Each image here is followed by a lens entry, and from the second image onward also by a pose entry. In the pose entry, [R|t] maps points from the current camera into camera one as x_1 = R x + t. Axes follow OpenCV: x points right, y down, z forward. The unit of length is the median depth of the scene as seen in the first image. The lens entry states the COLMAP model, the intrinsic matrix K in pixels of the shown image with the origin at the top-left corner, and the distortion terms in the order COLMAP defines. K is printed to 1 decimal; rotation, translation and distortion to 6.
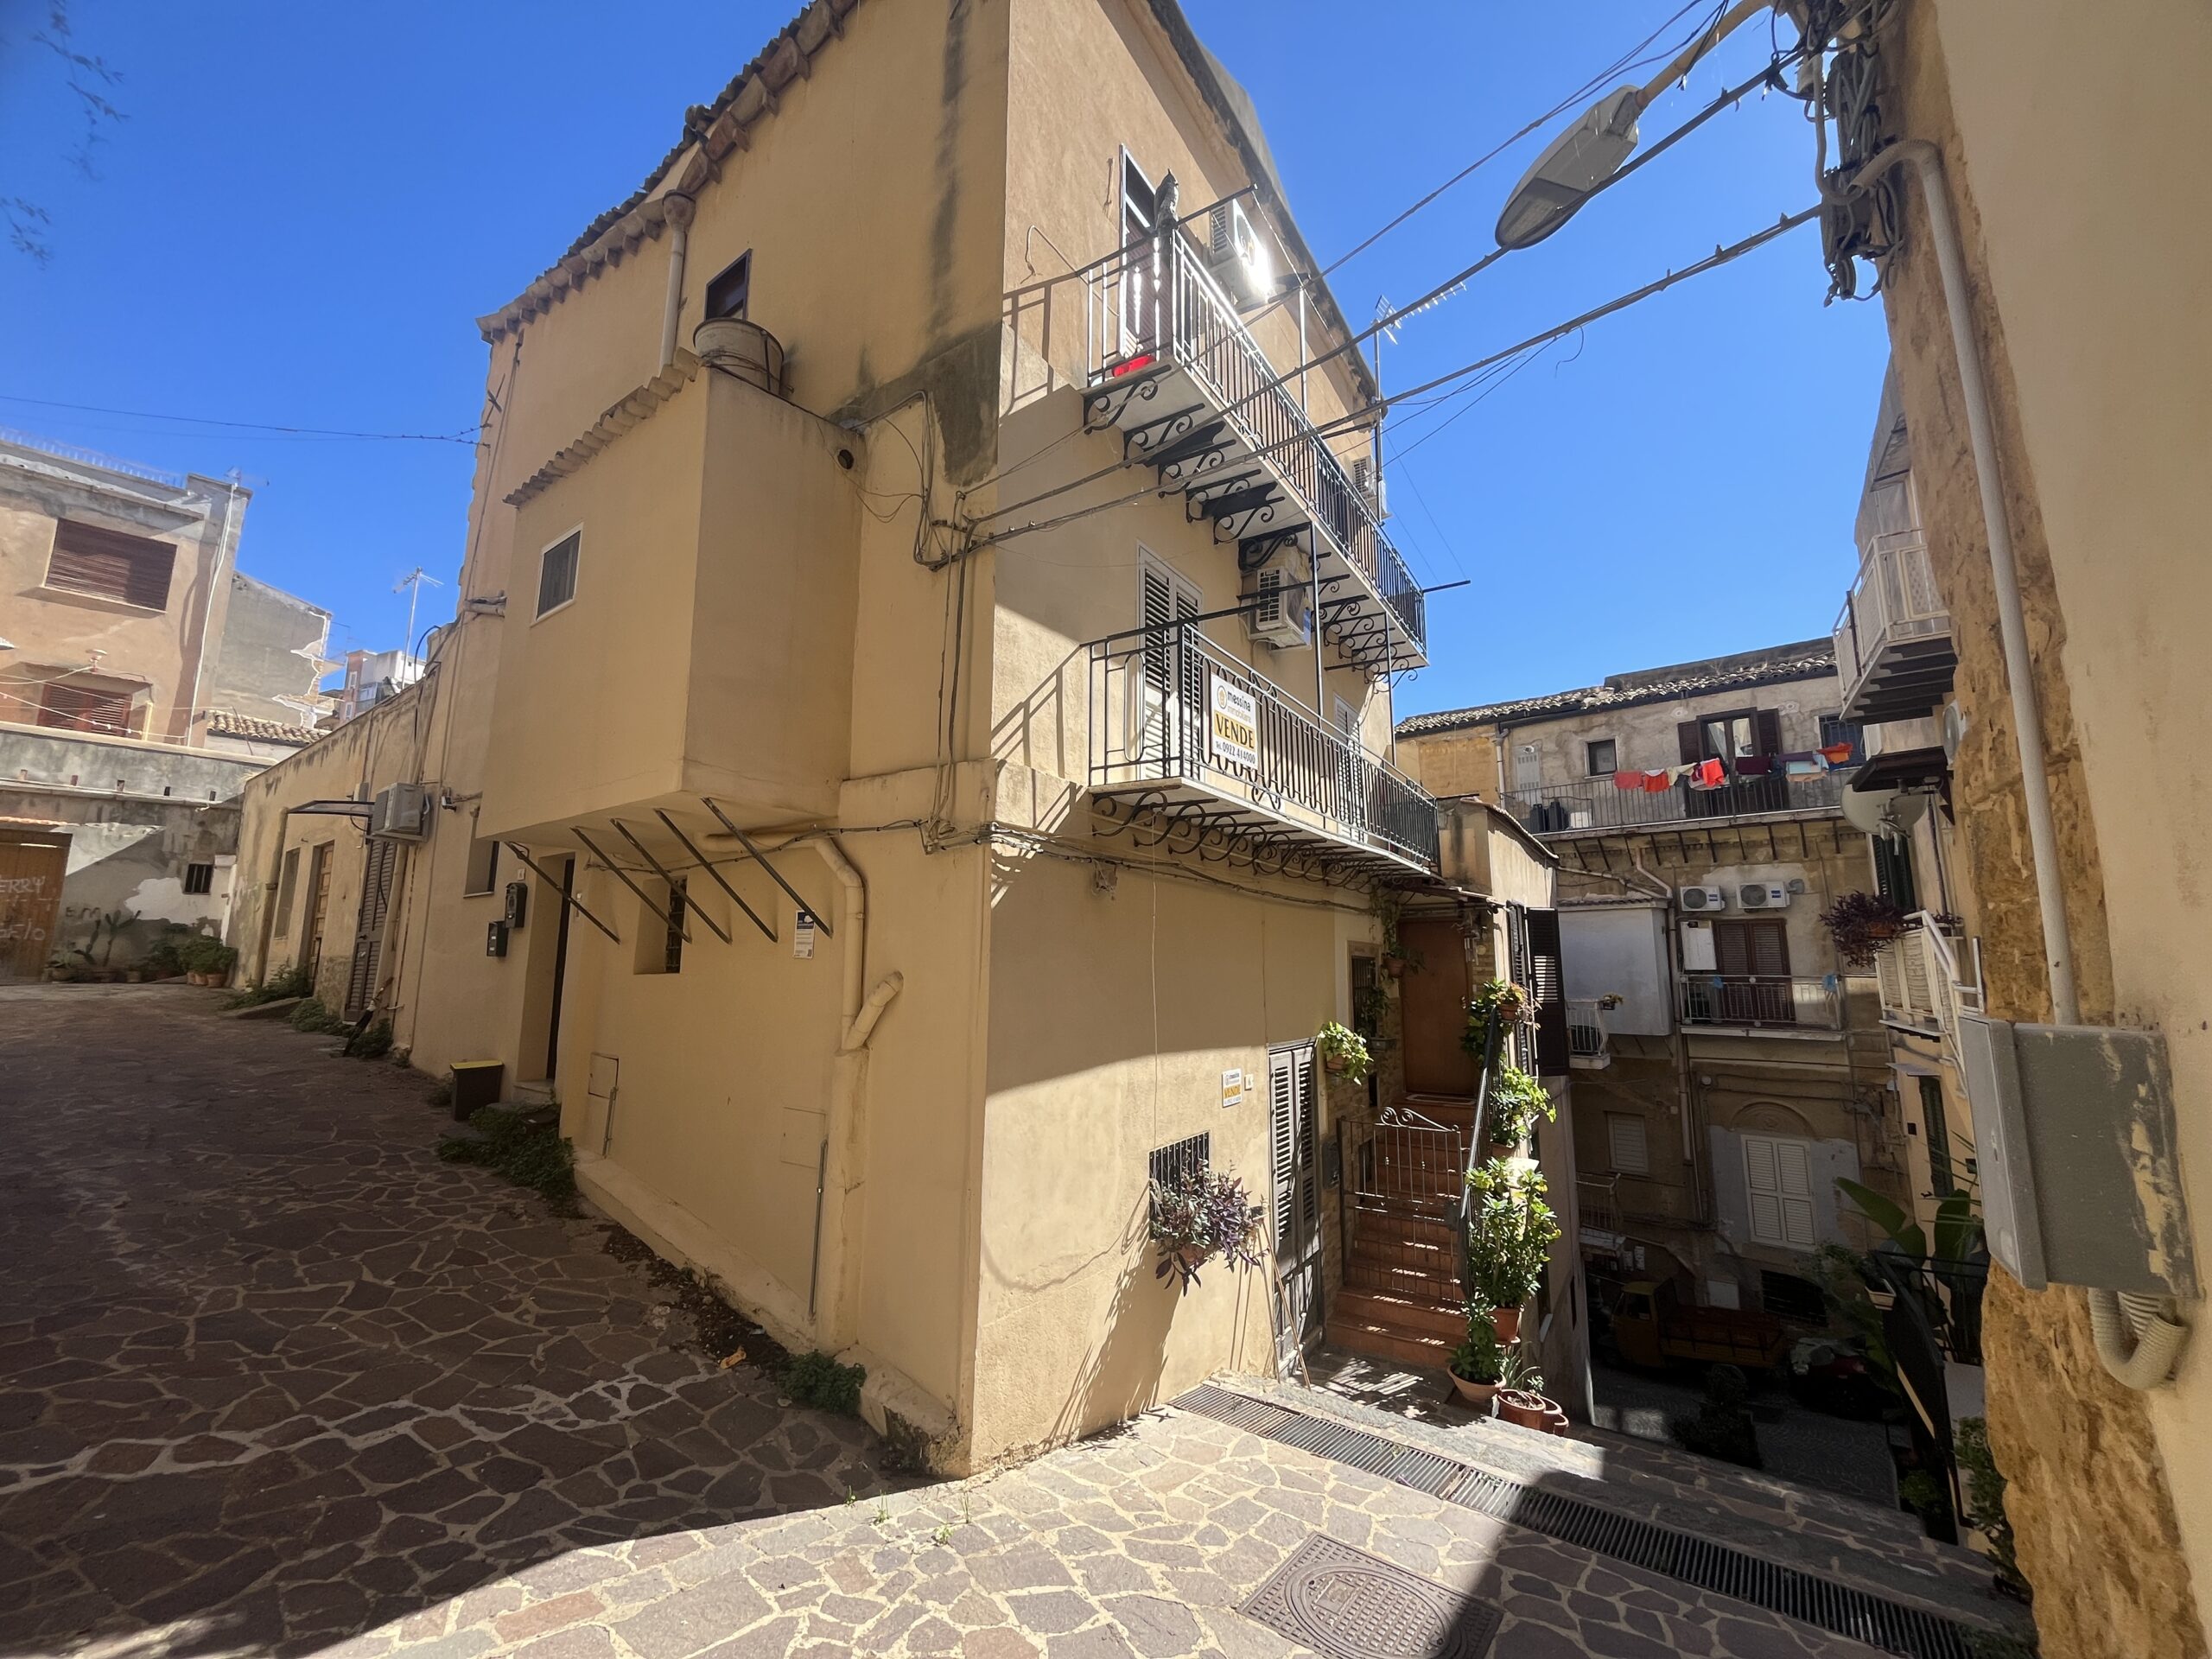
lens RADIAL K [[893.9, 0, 1101.3], [0, 893.9, 825.8], [0, 0, 1]] dist [-0.002536, -0.000114]
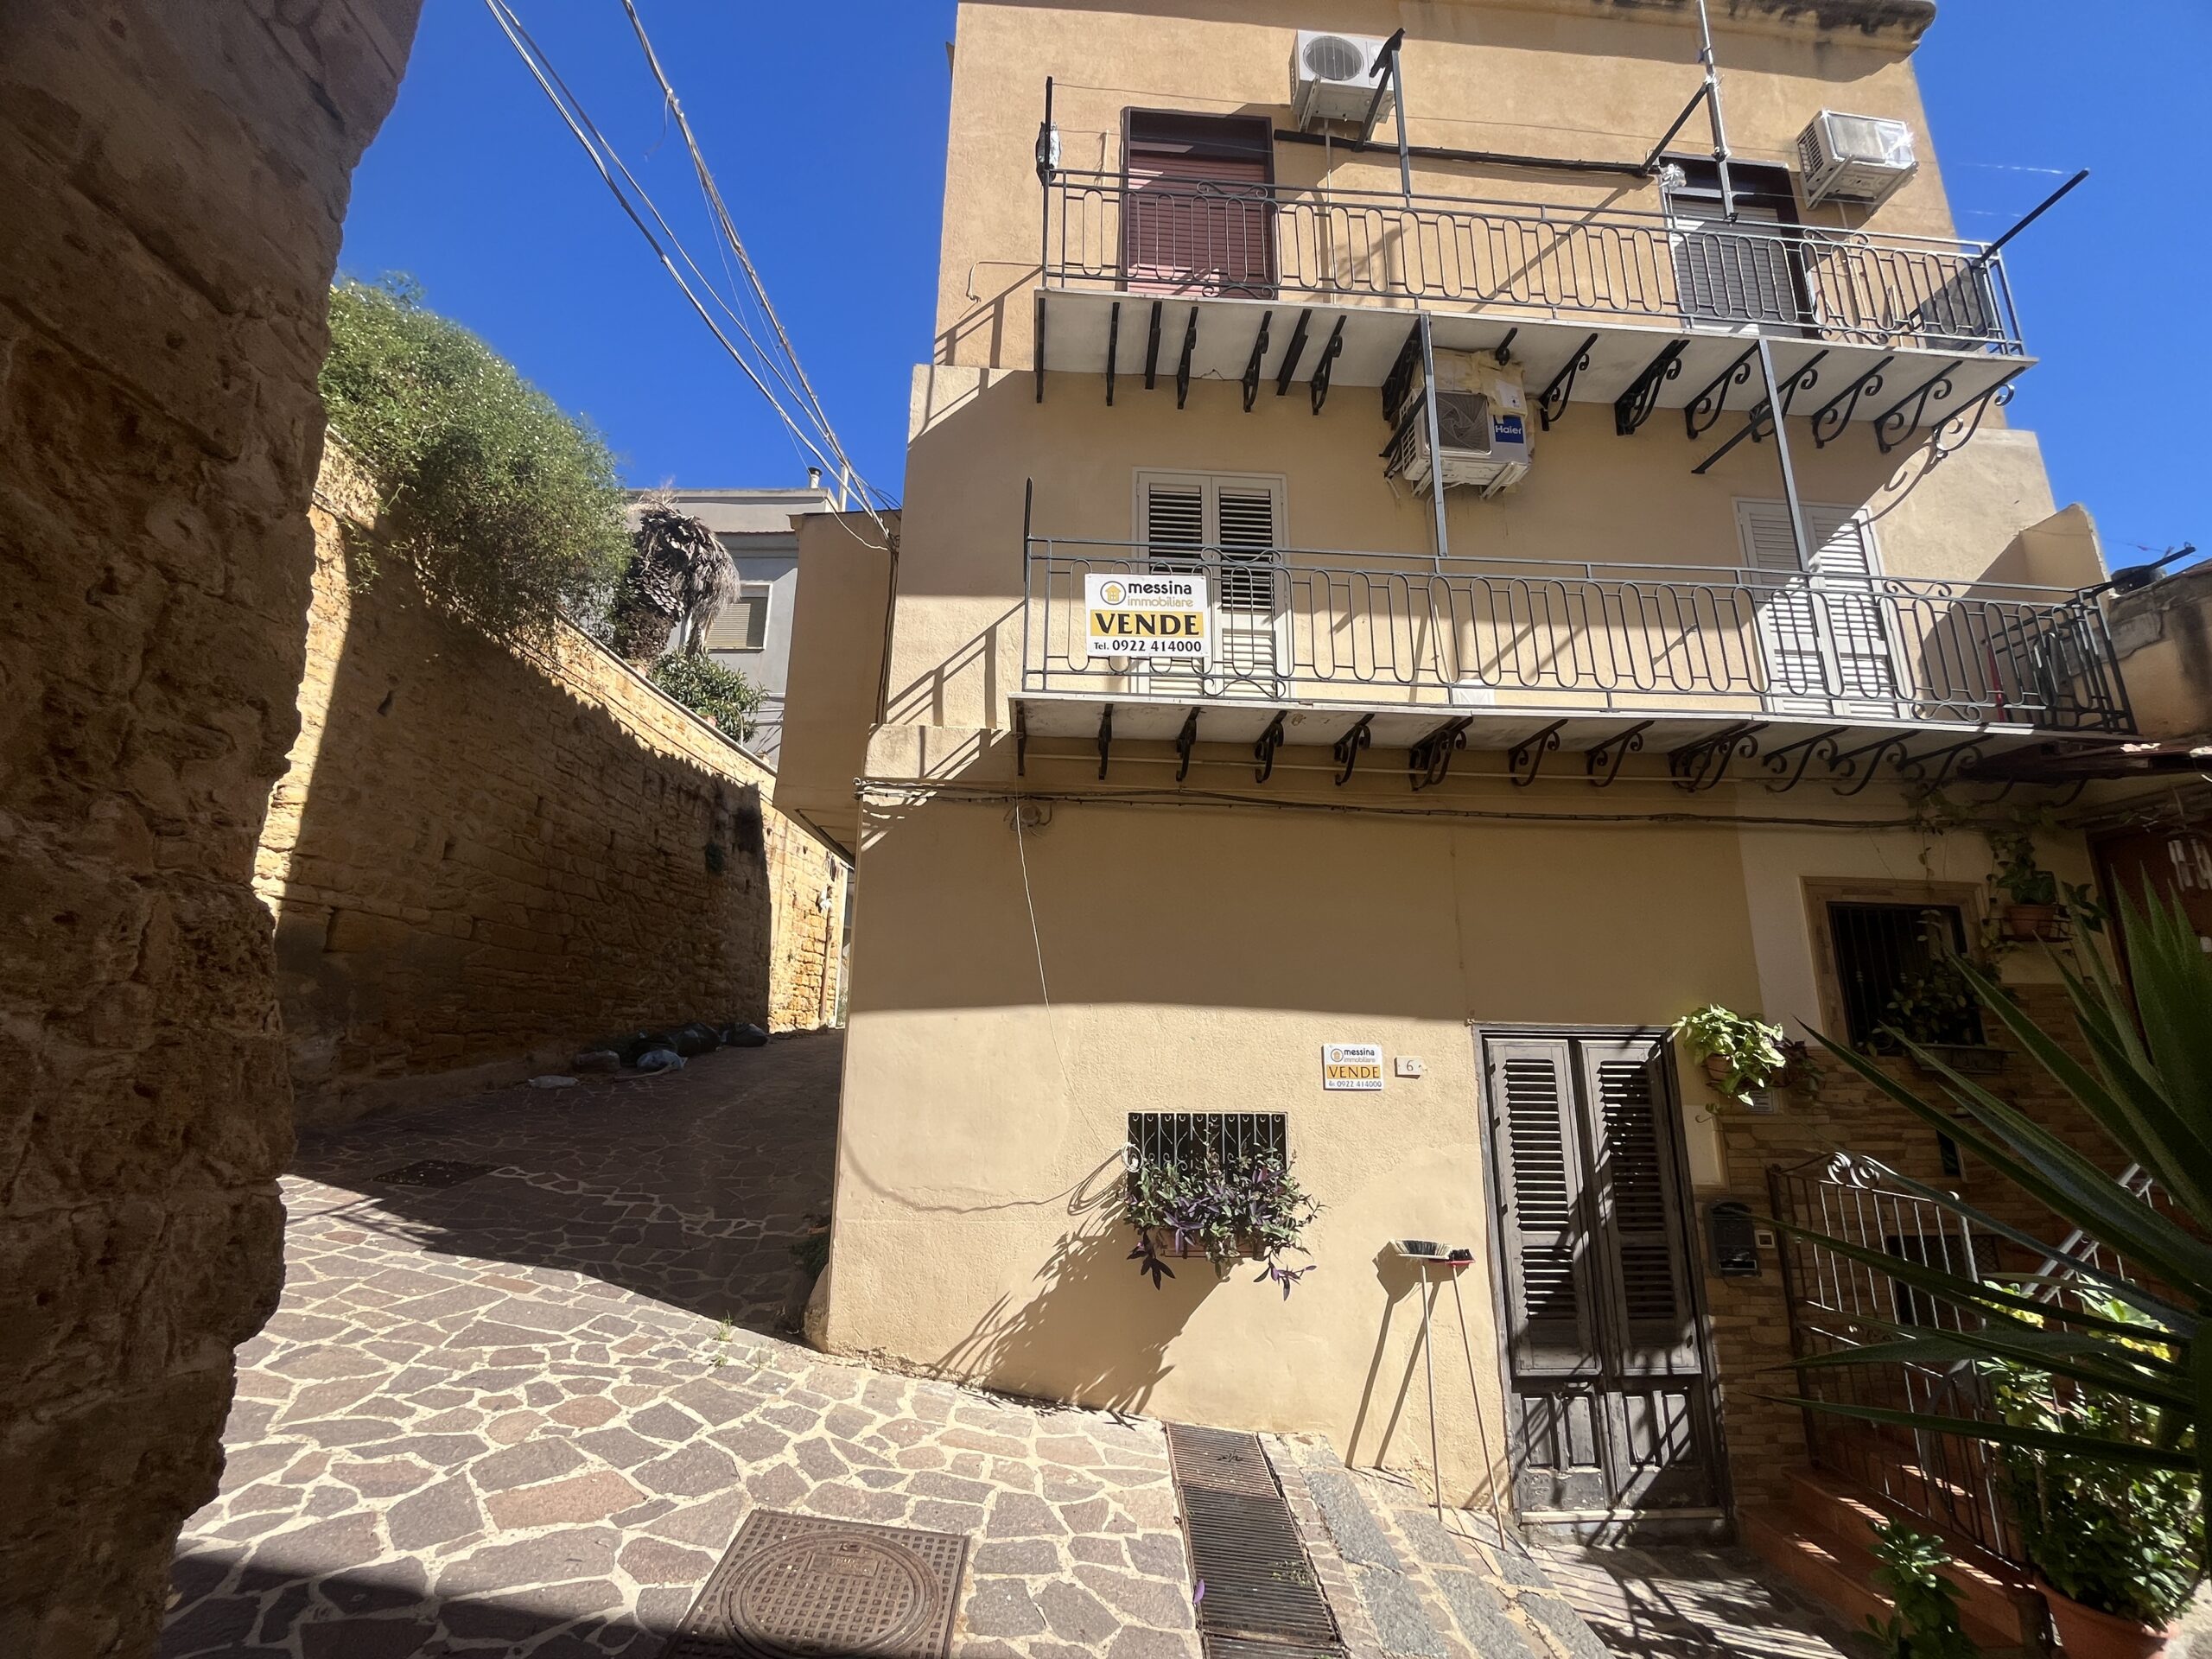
lens RADIAL K [[893.9, 0, 1103.8], [0, 893.9, 826.5], [0, 0, 1]] dist [-0.002536, -0.000114]
pose [[0.601116, -0.185344, -0.777372, 0.704828], [0.116122, 0.982668, -0.144498, 0.192971], [0.790681, -0.003410, 0.612219, 0.401042]]
